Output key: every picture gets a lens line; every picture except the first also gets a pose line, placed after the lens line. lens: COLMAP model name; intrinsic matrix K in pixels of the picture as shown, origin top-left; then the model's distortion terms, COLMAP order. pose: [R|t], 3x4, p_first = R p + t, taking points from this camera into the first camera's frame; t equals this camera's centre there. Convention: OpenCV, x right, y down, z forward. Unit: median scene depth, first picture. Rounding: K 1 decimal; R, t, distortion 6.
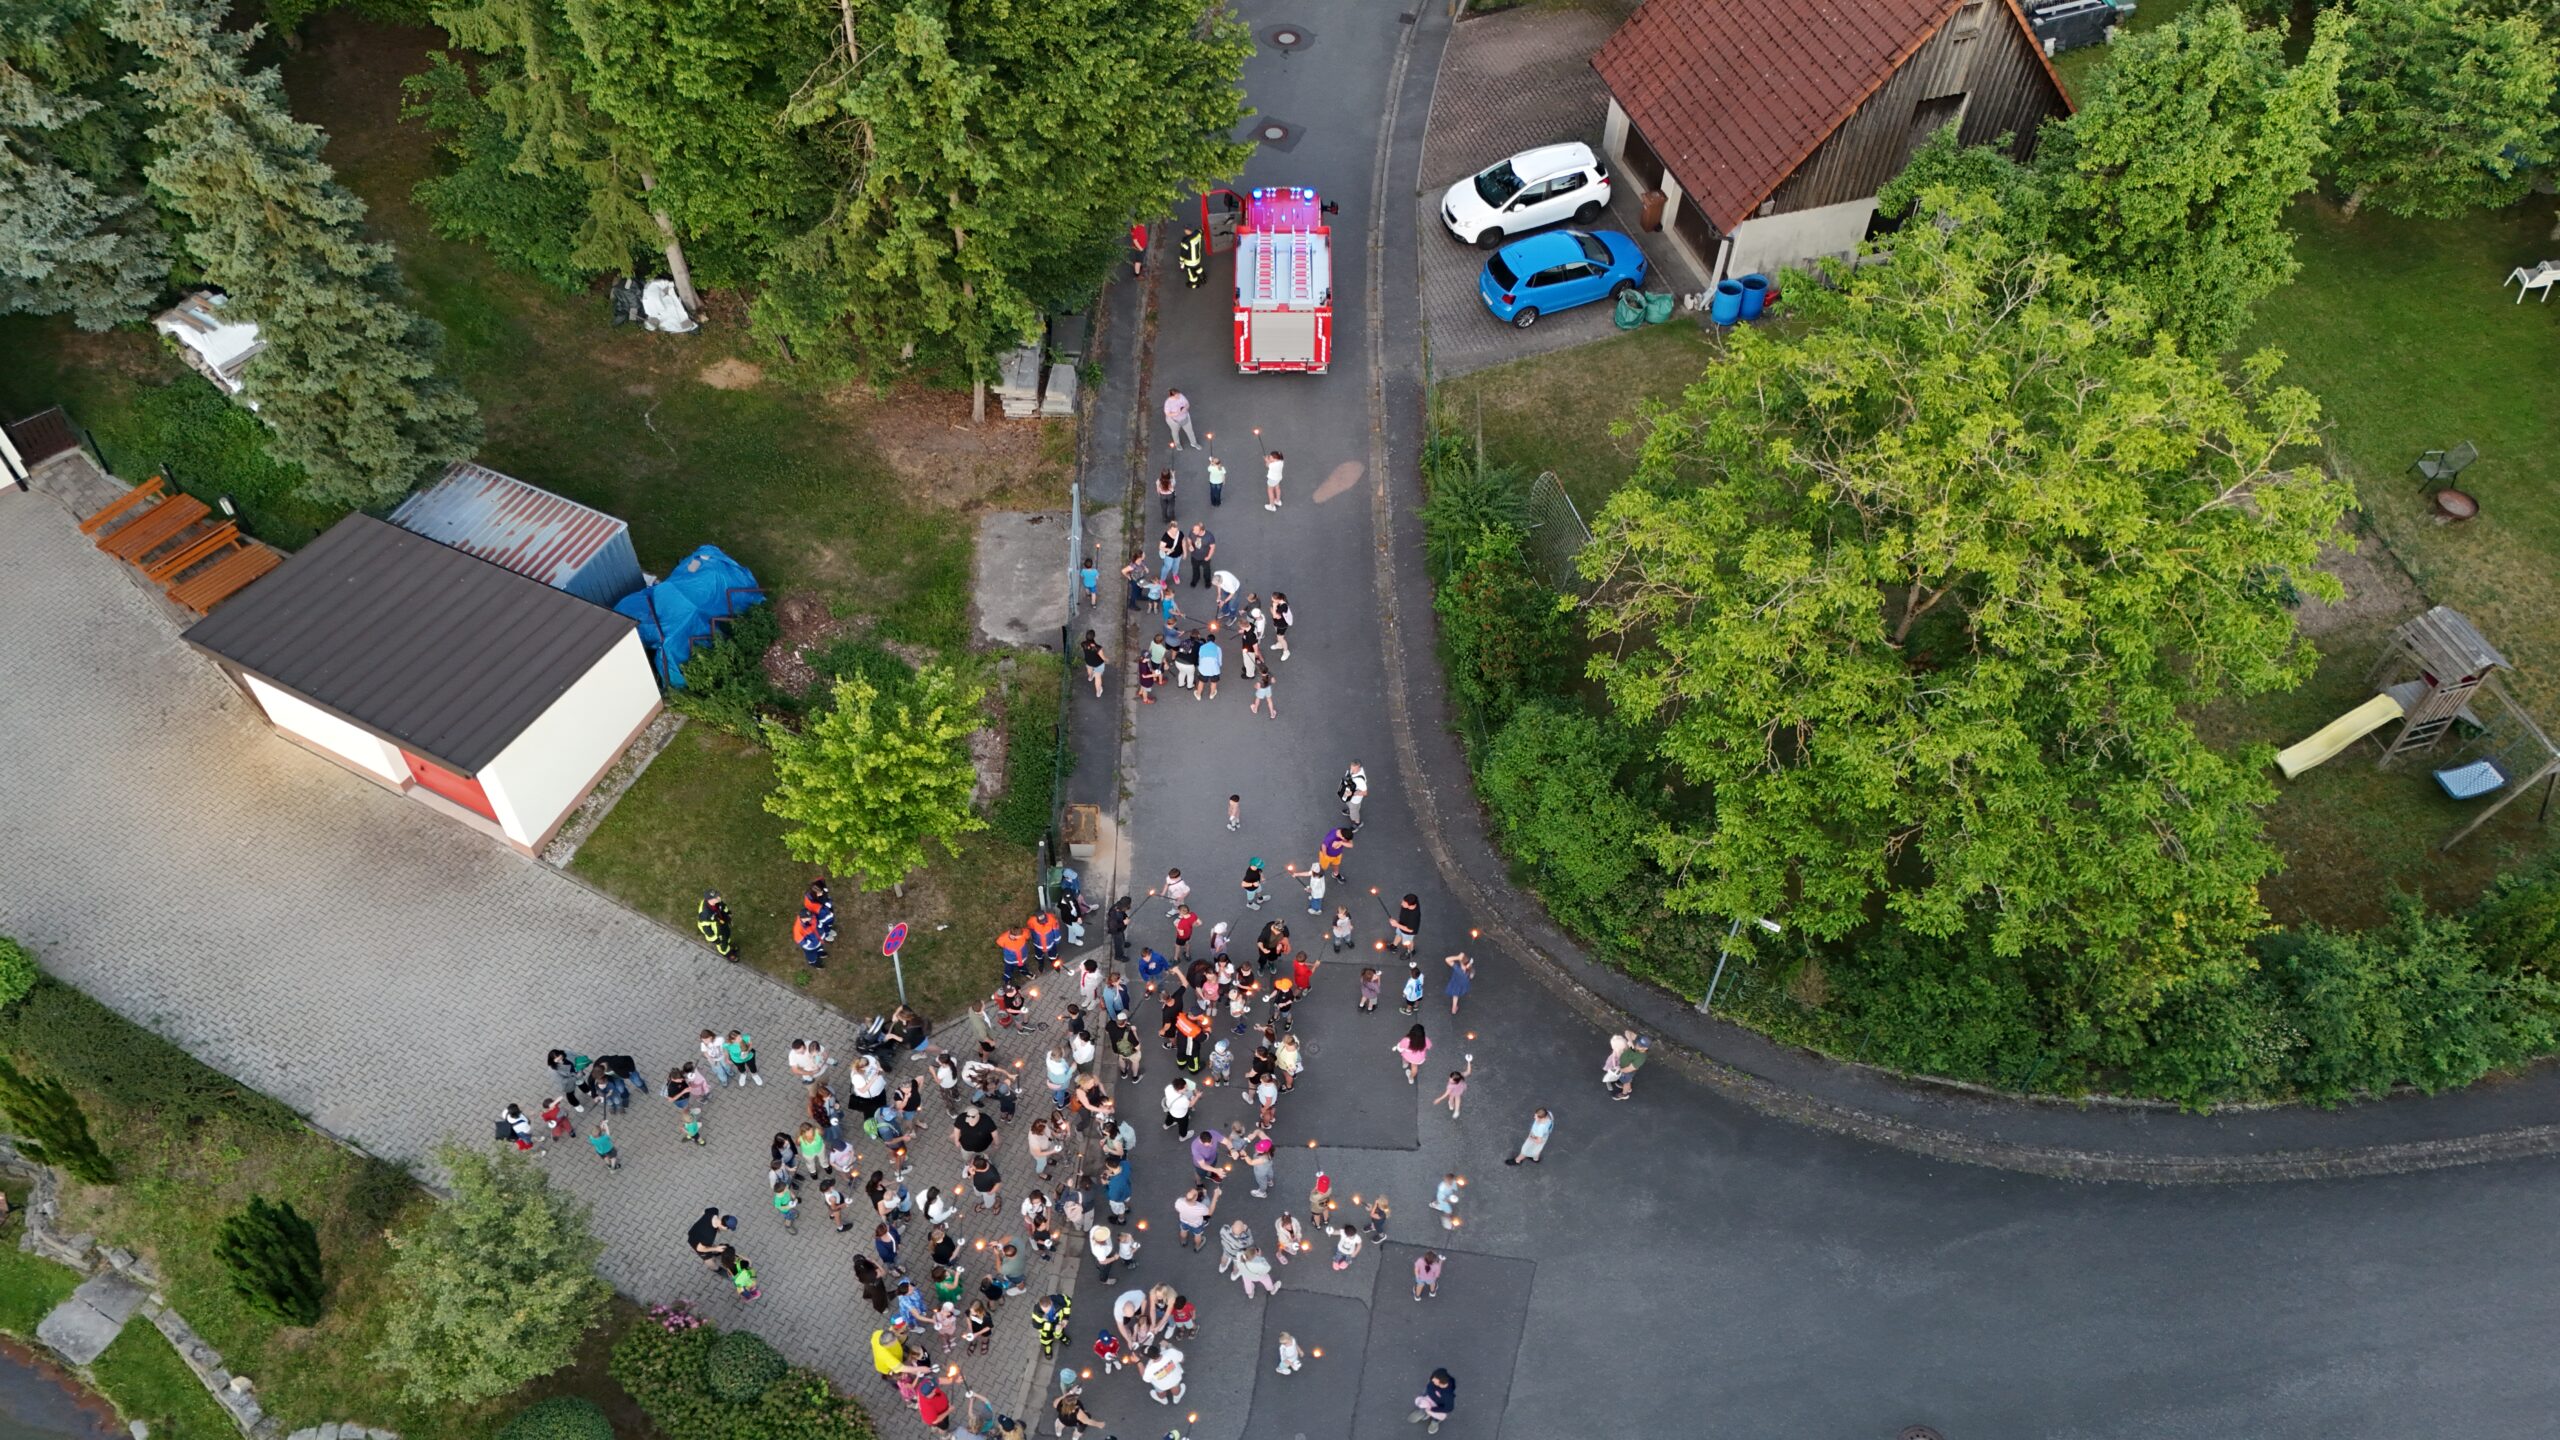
lens RADIAL K [[1867.2, 0, 1277.8], [0, 1867.2, 716.8], [0, 0, 1]] dist [0.077926, -0.070702]
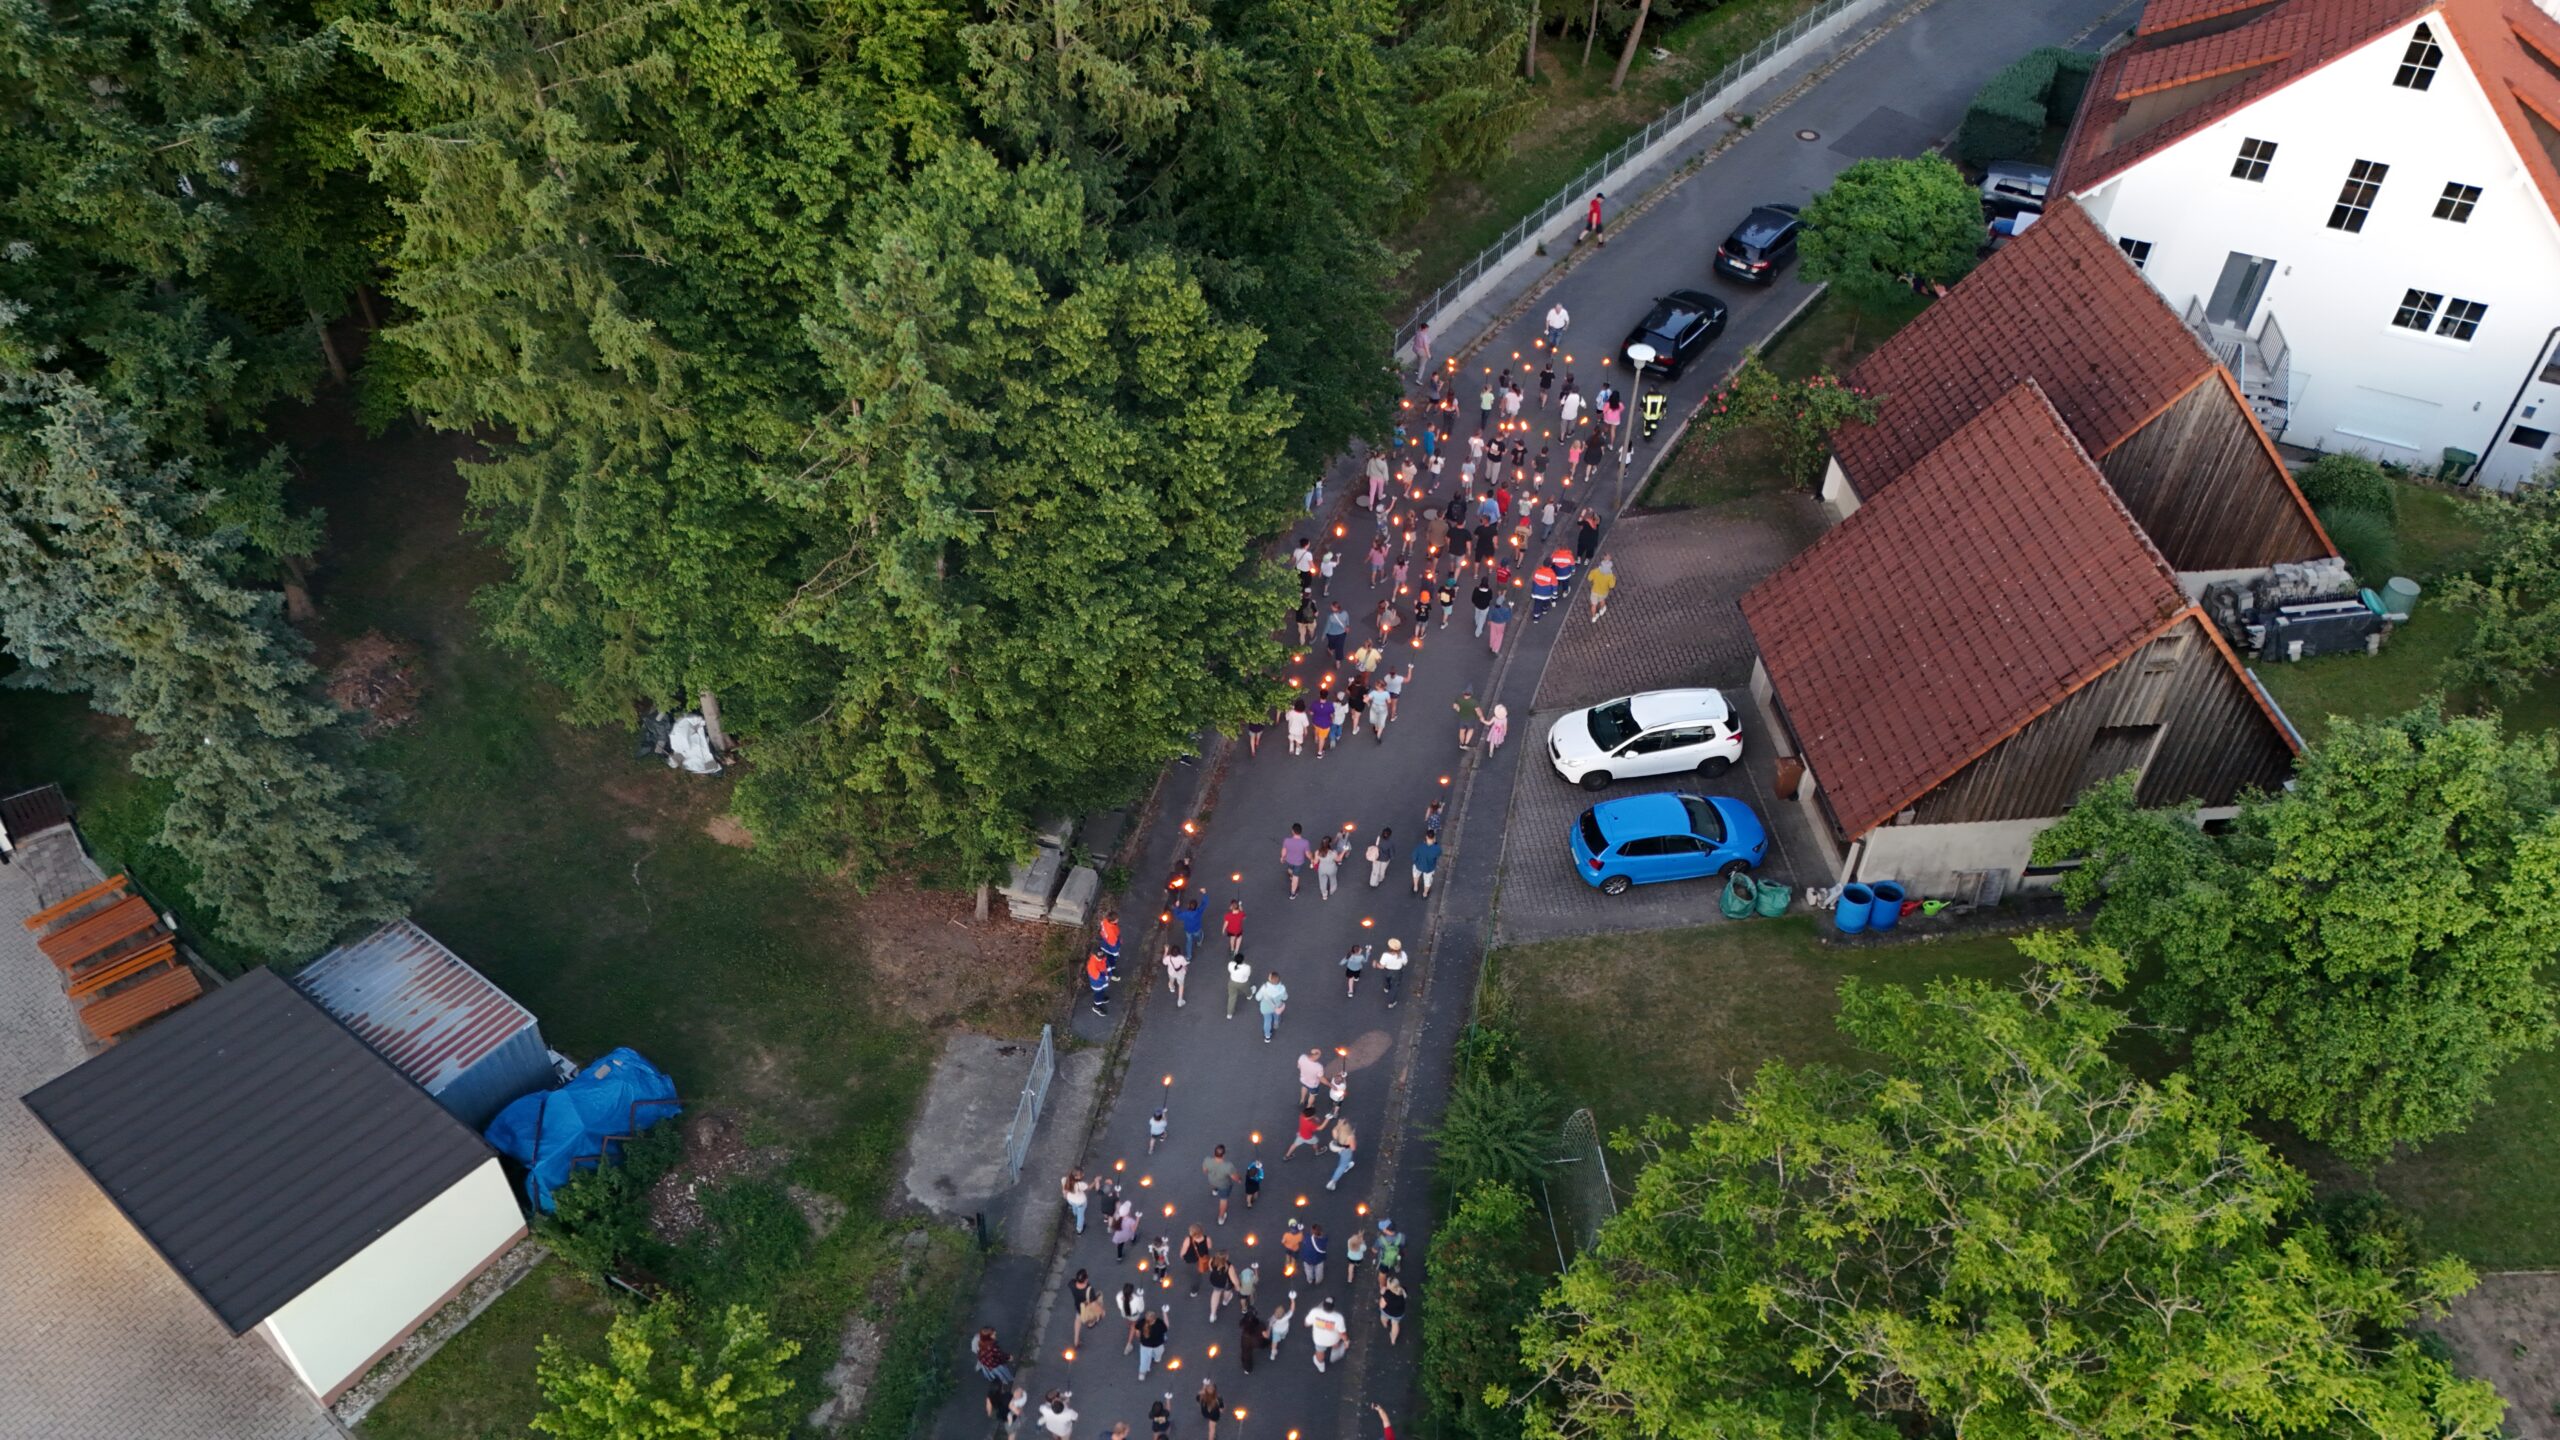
lens RADIAL K [[1868.4, 0, 1276.5], [0, 1868.4, 716.6], [0, 0, 1]] dist [0.090186, -0.088624]
pose [[0.978657, 0.138795, -0.151549, 0.128118], [-0.158858, 0.978778, -0.129449, -0.196556], [0.130366, 0.150761, 0.979937, 0.144269]]
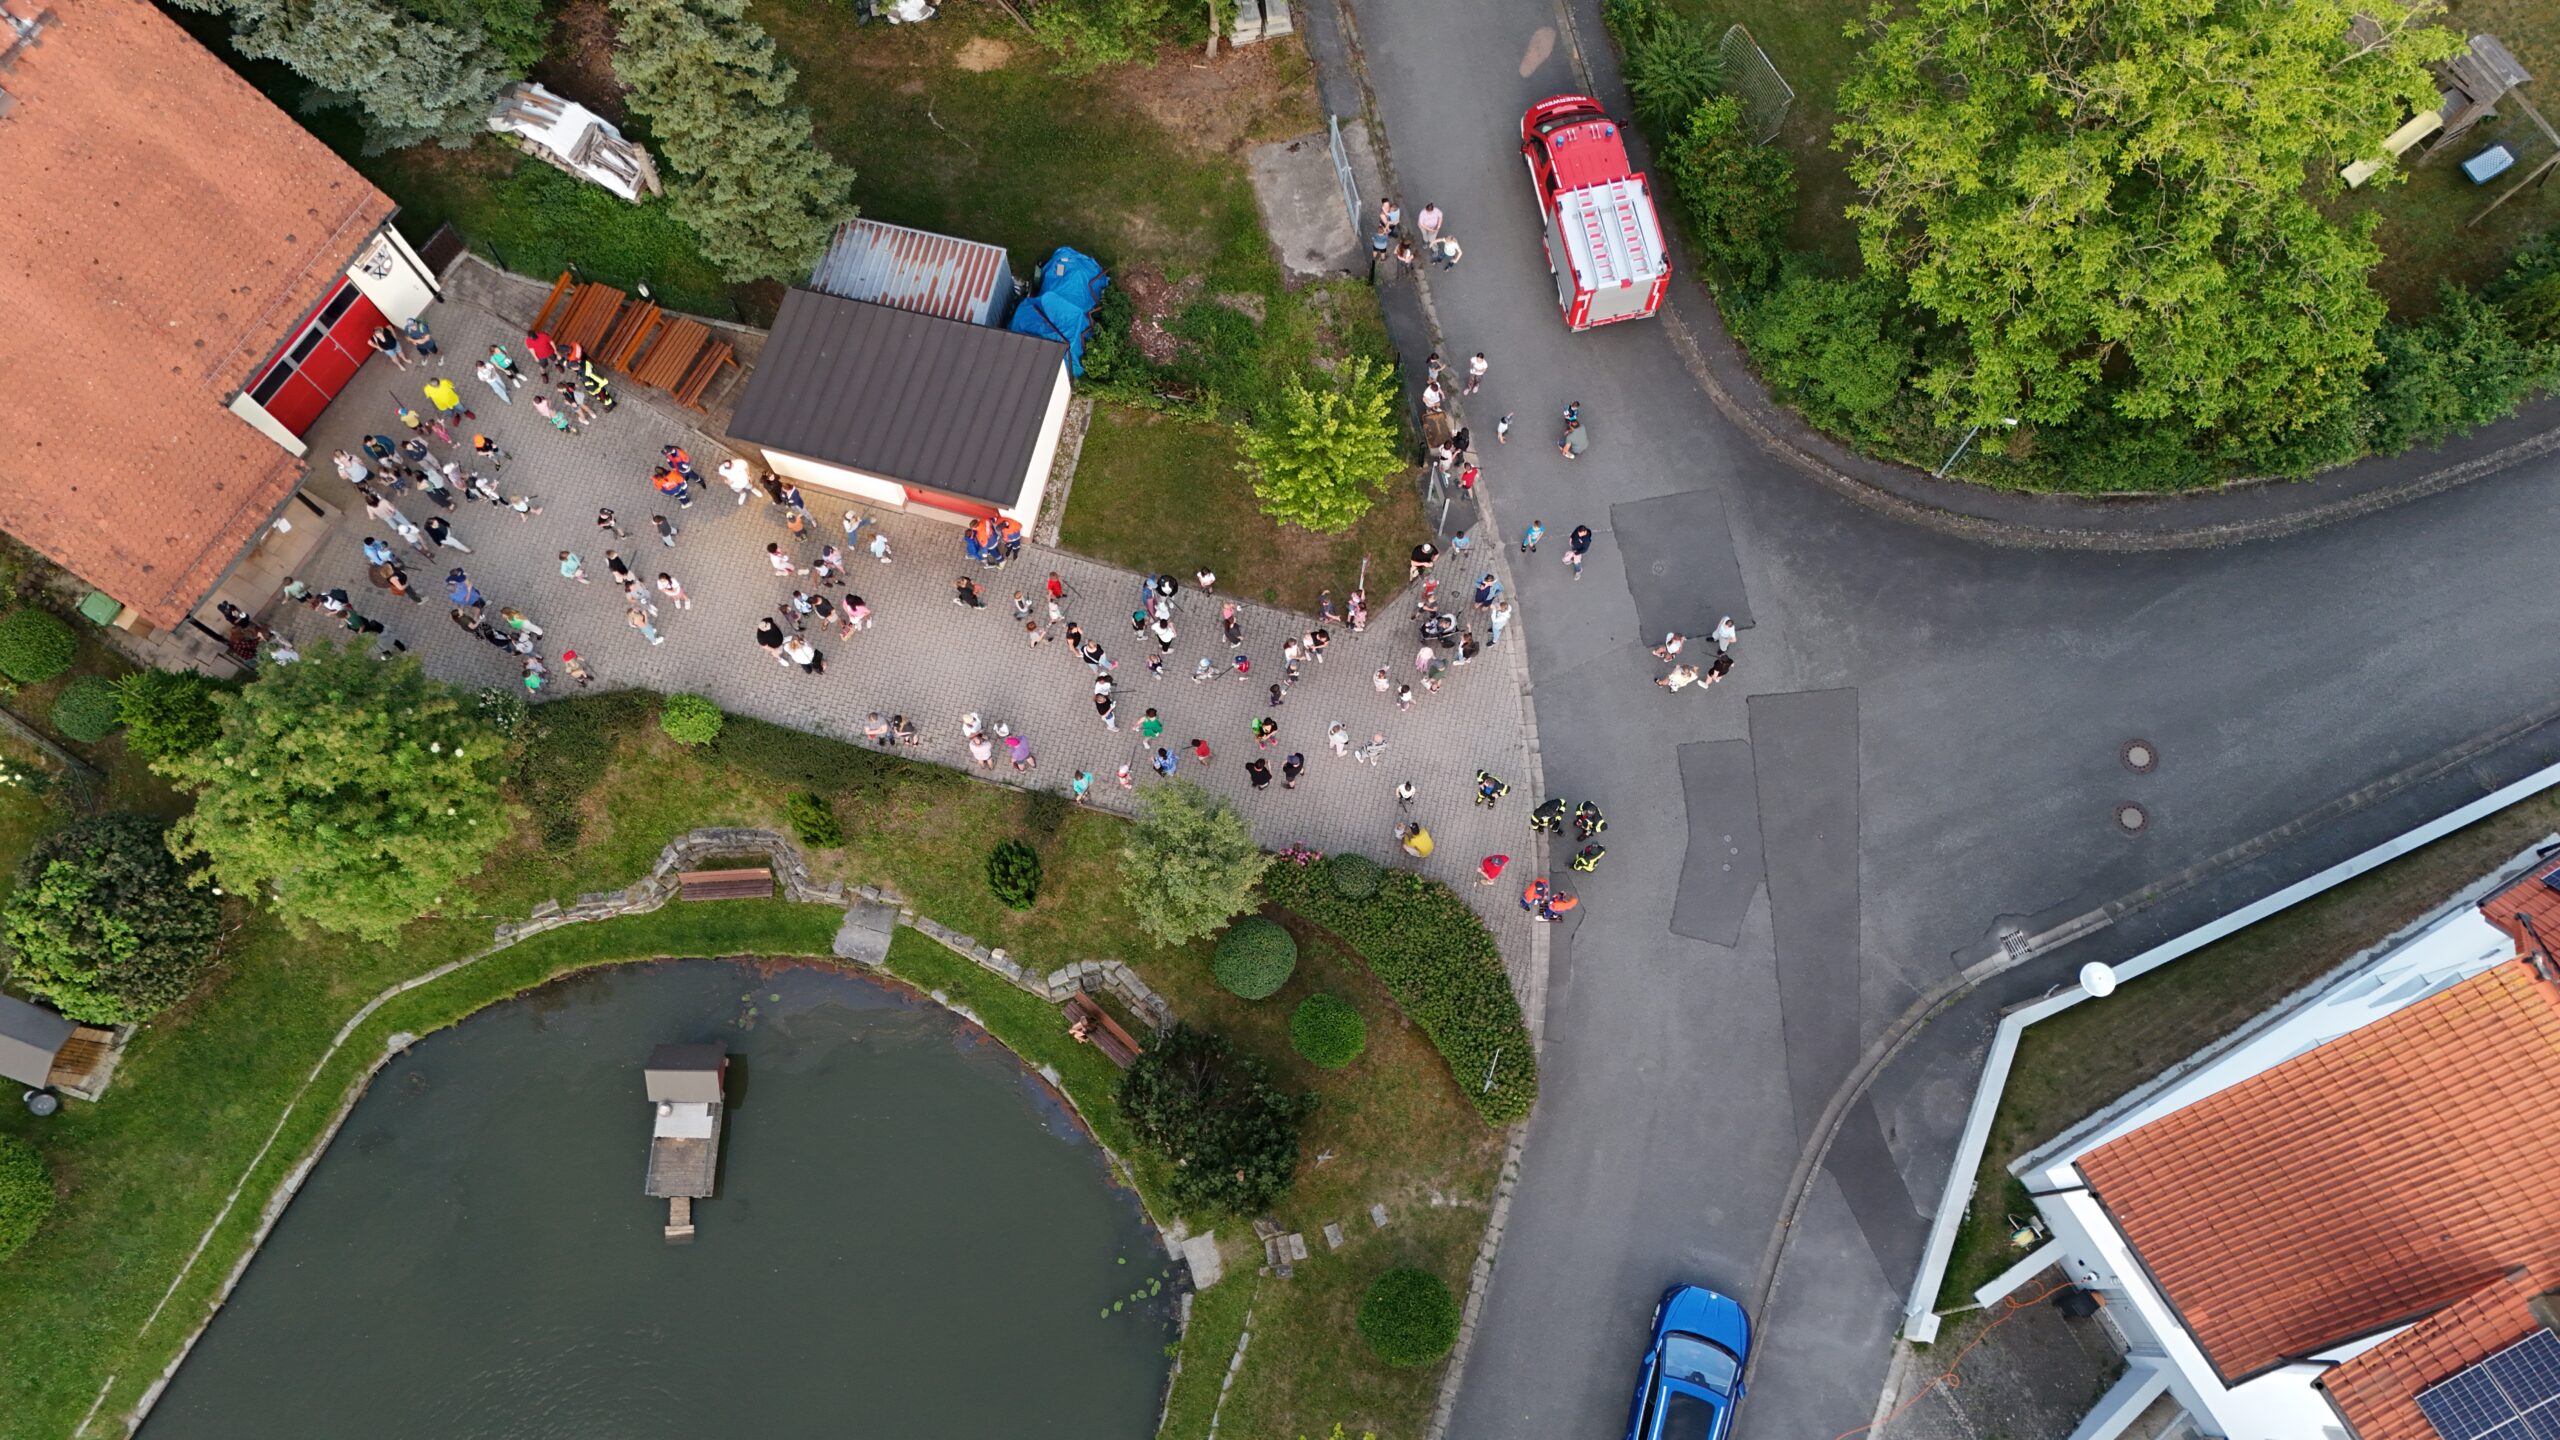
lens RADIAL K [[1867.2, 0, 1277.8], [0, 1867.2, 716.8], [0, 0, 1]] dist [0.077926, -0.070702]
pose [[0.976440, -0.212272, 0.038804, -0.307519], [0.182386, 0.907944, 0.377324, -0.268462], [-0.115327, -0.361357, 0.925268, -0.236415]]
